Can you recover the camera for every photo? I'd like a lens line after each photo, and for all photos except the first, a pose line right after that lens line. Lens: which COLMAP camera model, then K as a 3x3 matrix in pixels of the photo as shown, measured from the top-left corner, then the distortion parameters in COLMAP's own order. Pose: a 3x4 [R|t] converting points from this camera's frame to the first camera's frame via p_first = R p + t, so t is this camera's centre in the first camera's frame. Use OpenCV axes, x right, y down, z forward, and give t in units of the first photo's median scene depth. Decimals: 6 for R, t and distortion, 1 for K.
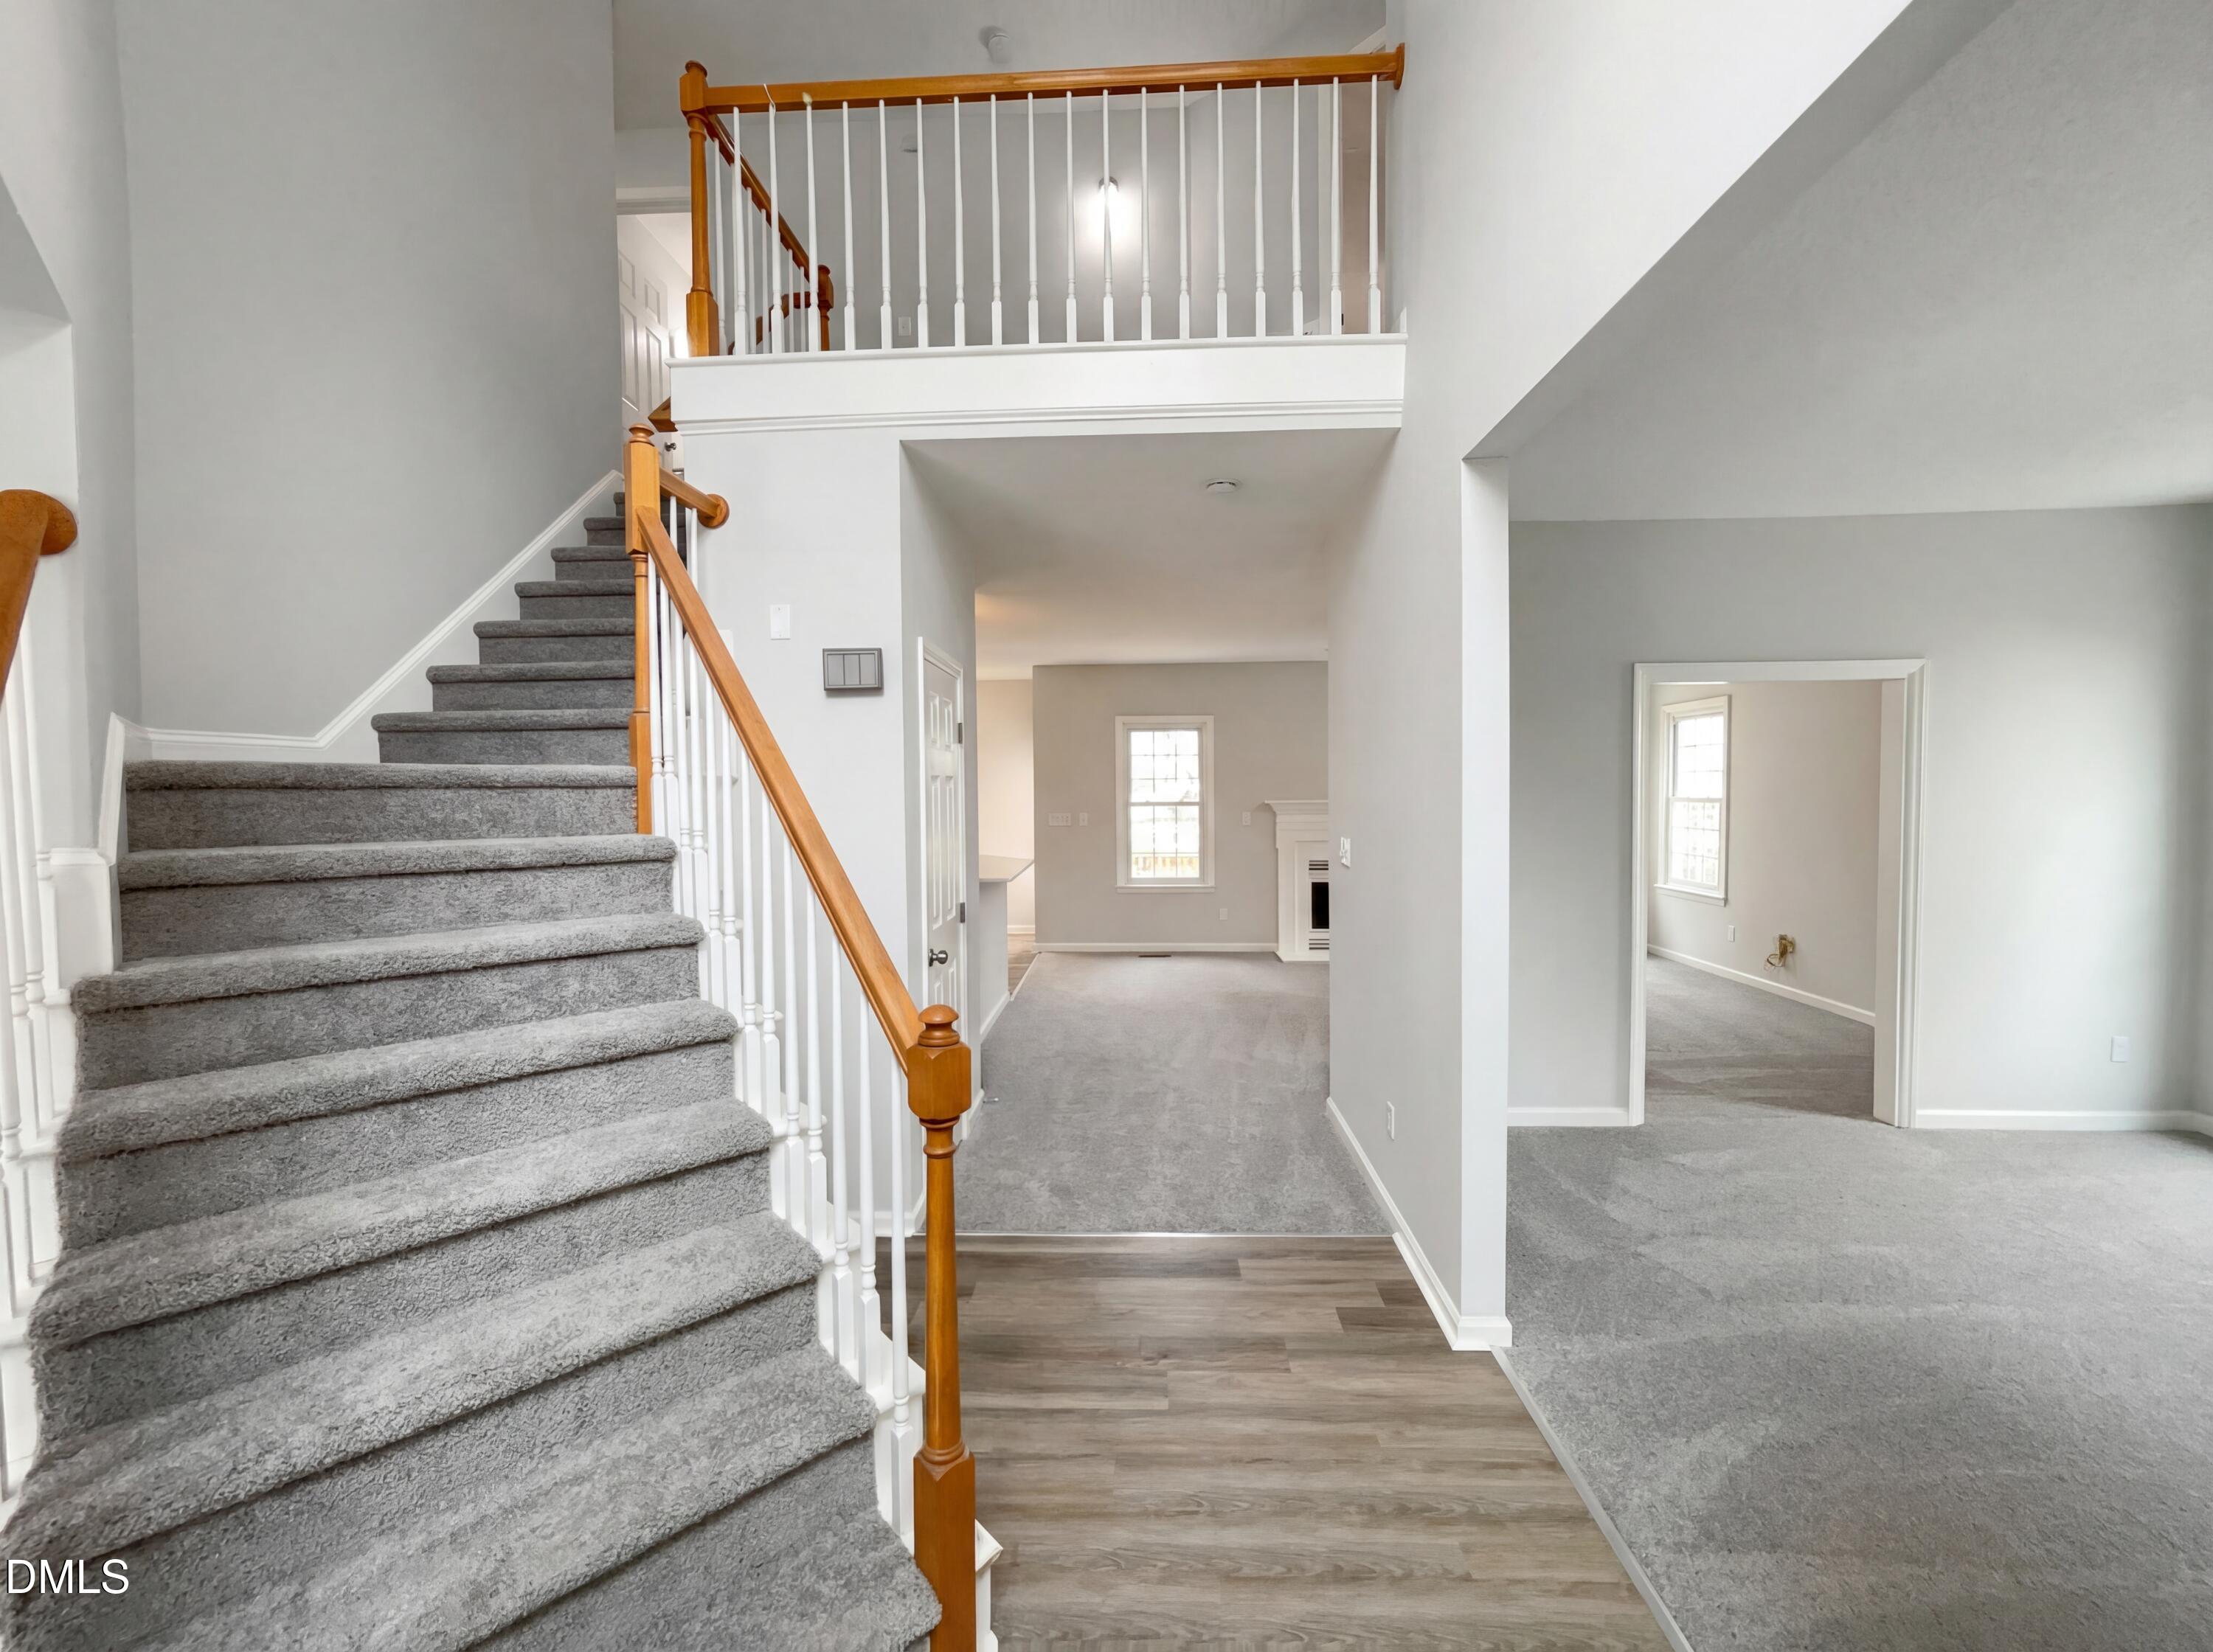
lens RADIAL K [[884.0, 0, 1106.5], [0, 884.0, 826.0], [0, 0, 1]] dist [-0.000351, -0.000142]
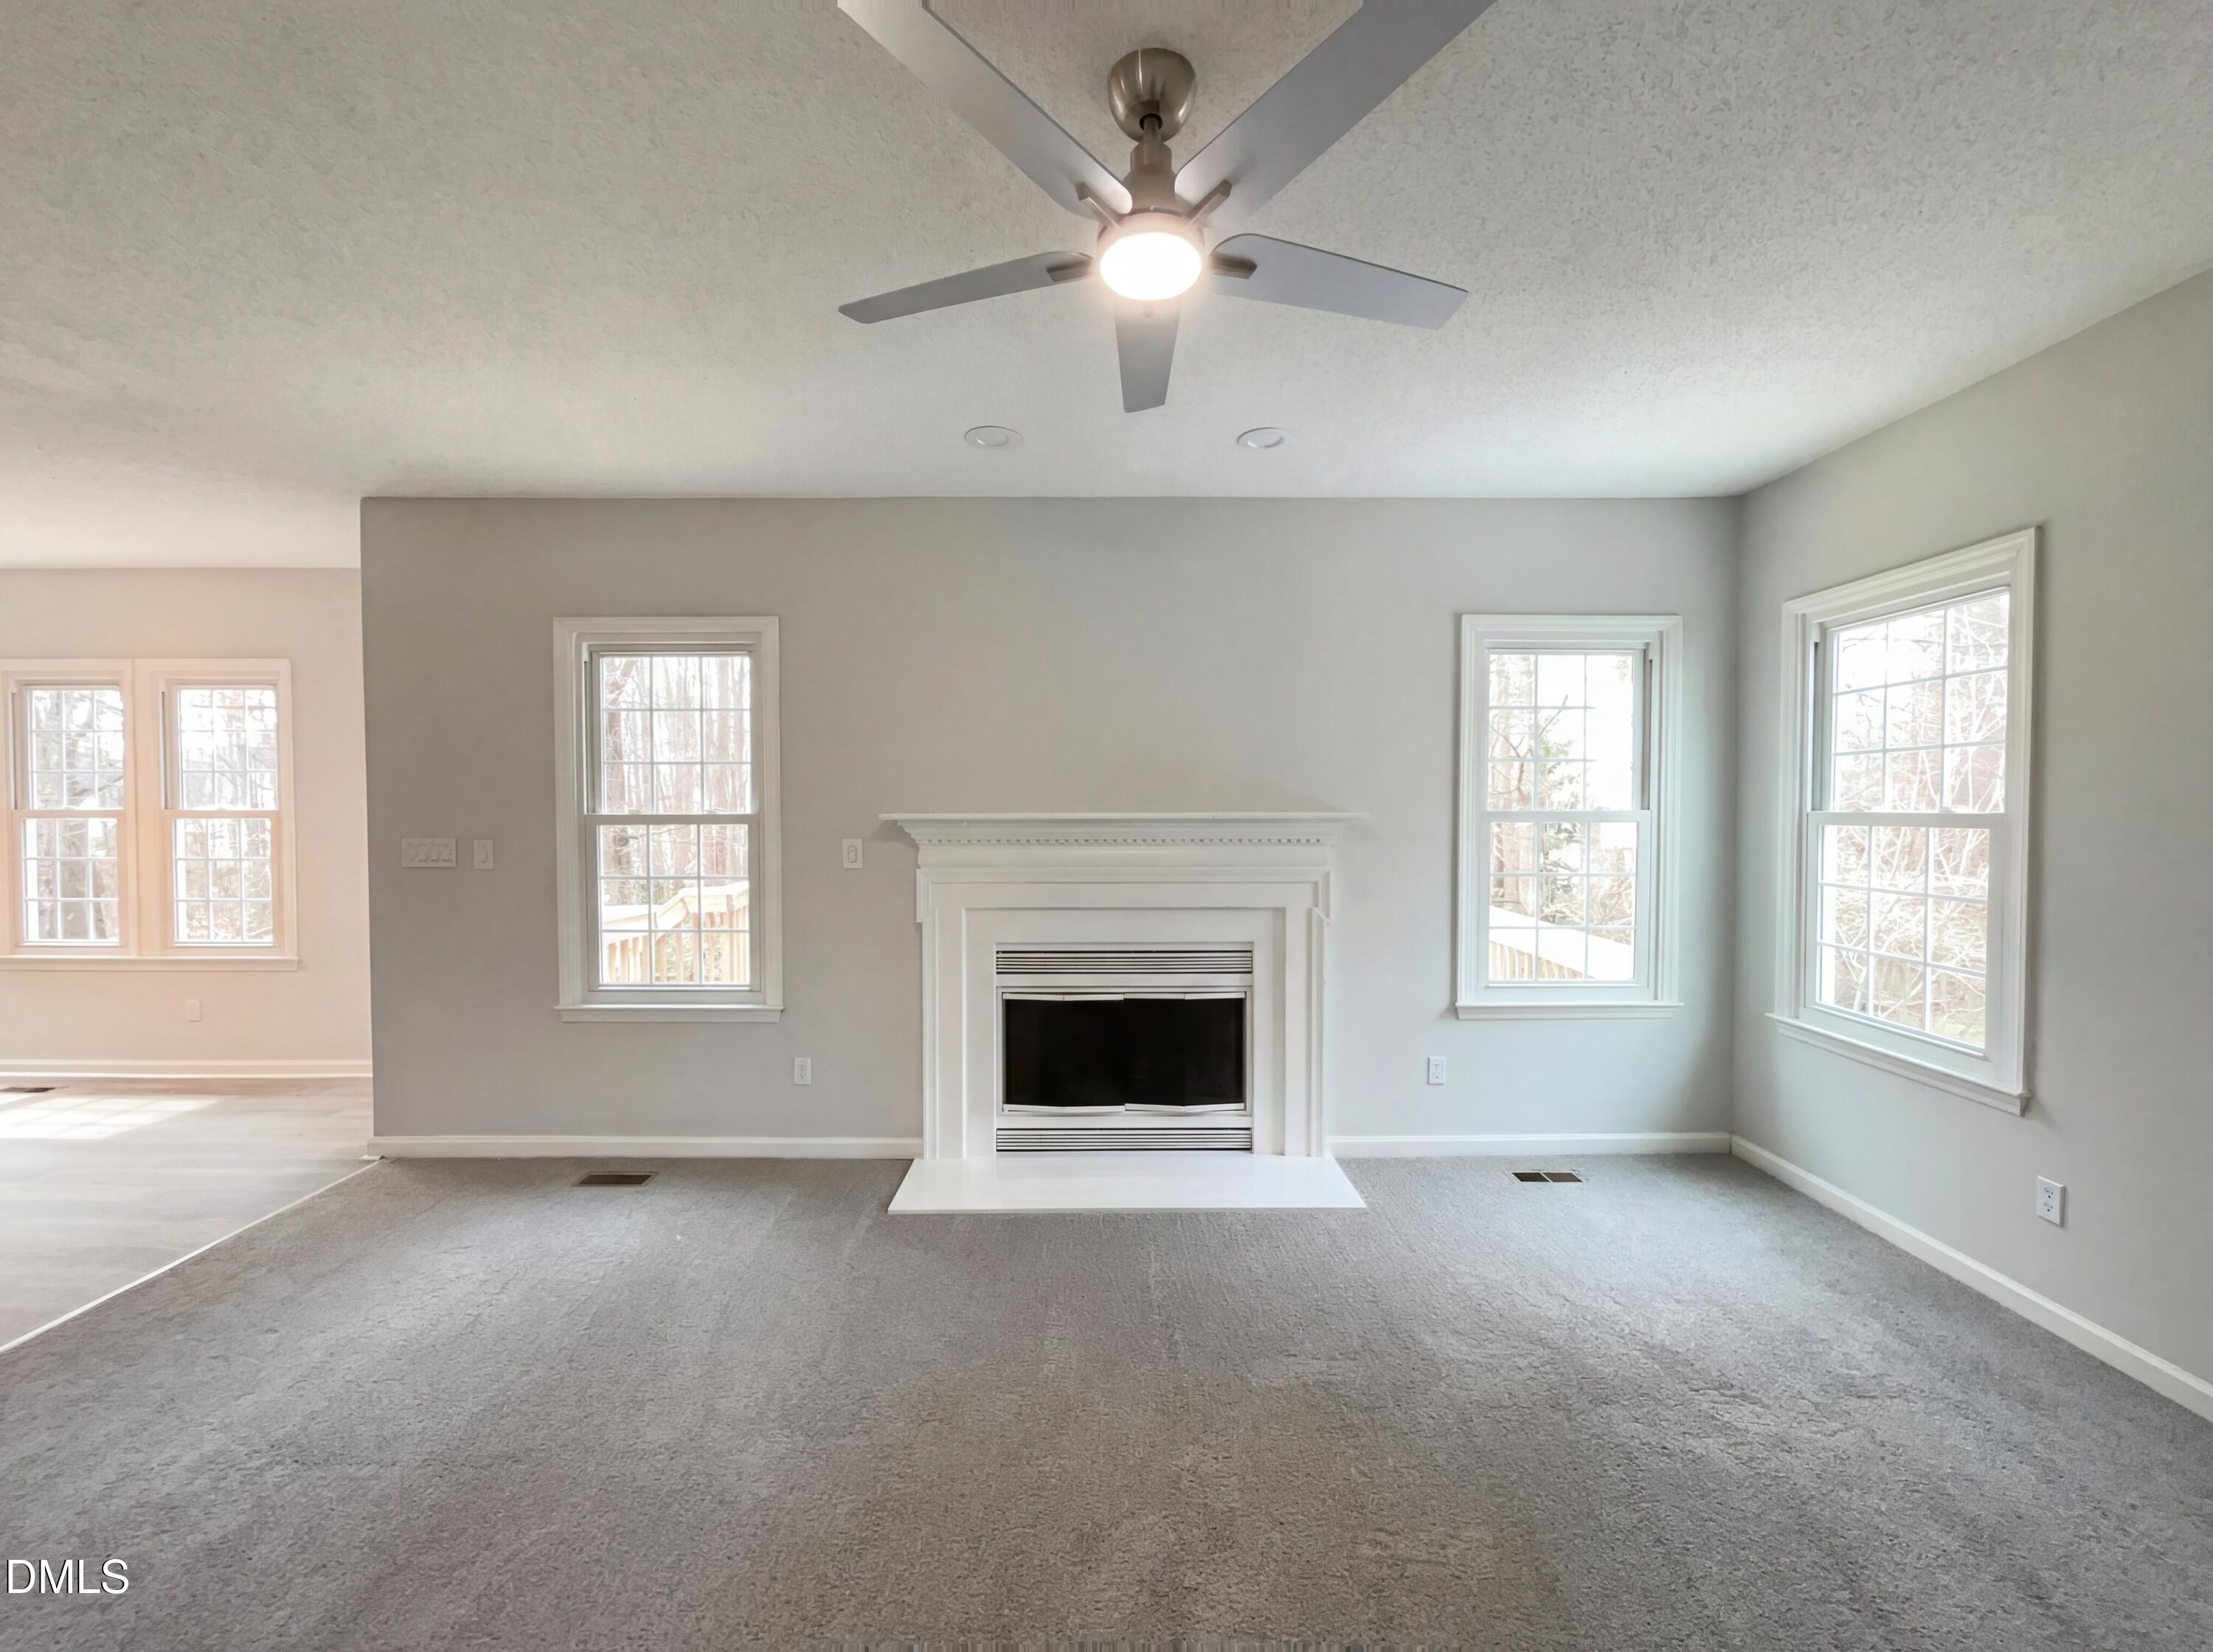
lens RADIAL K [[884.0, 0, 1106.5], [0, 884.0, 826.0], [0, 0, 1]] dist [-0.000351, -0.000142]
pose [[0.998644, 0.007018, 0.051580, 0.260084], [-0.006174, 0.999845, -0.016507, -0.015597], [-0.051688, 0.016166, 0.998532, 0.553811]]
